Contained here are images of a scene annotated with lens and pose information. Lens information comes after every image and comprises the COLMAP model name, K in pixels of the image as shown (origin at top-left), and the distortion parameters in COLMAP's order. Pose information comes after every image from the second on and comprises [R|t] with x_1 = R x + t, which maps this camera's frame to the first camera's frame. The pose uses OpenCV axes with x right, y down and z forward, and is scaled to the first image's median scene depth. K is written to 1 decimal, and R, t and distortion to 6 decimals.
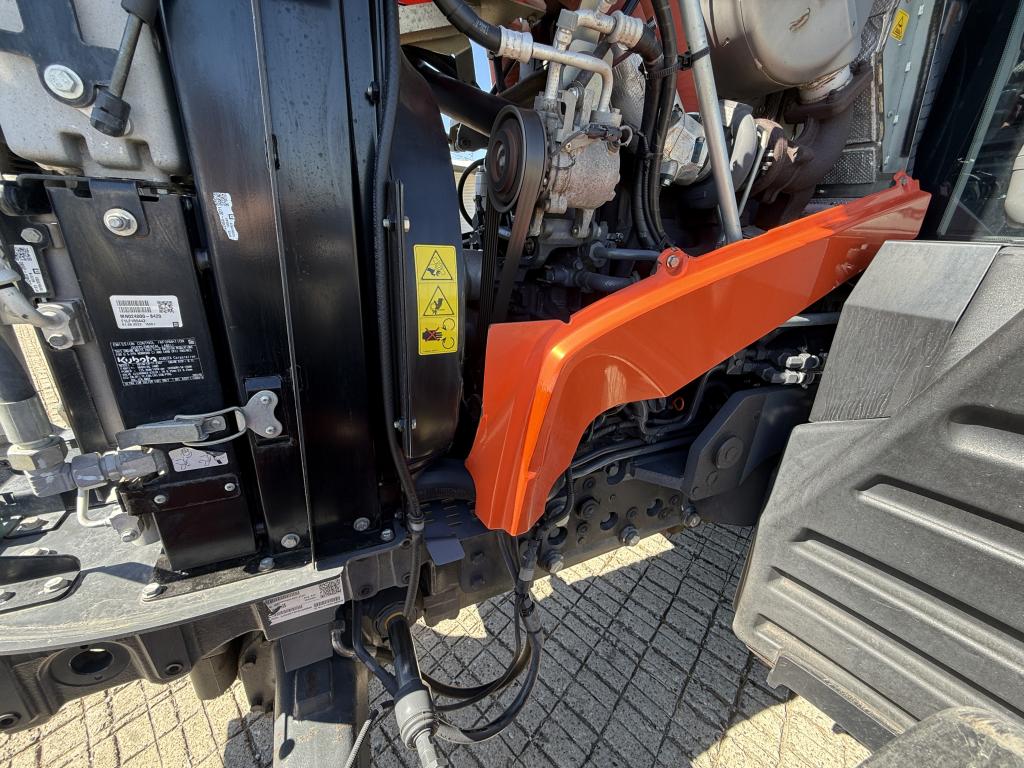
lens RADIAL K [[407.7, 0, 510.5], [0, 407.7, 381.0], [0, 0, 1]] dist [-0.000626, 0.000216]
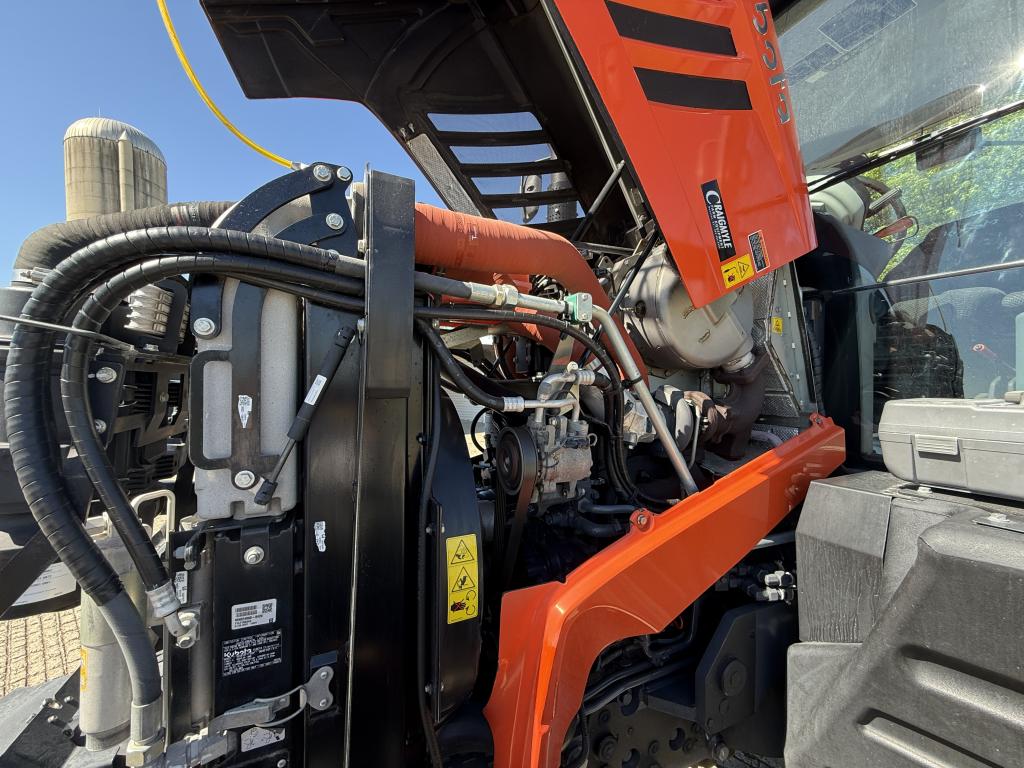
lens RADIAL K [[407.7, 0, 510.5], [0, 407.7, 381.0], [0, 0, 1]] dist [-0.000626, 0.000216]
pose [[0.998824, -0.047972, -0.007085, 0.011558], [0.042174, 0.931468, -0.361369, -0.240651], [0.023935, 0.360645, 0.932396, -0.353529]]
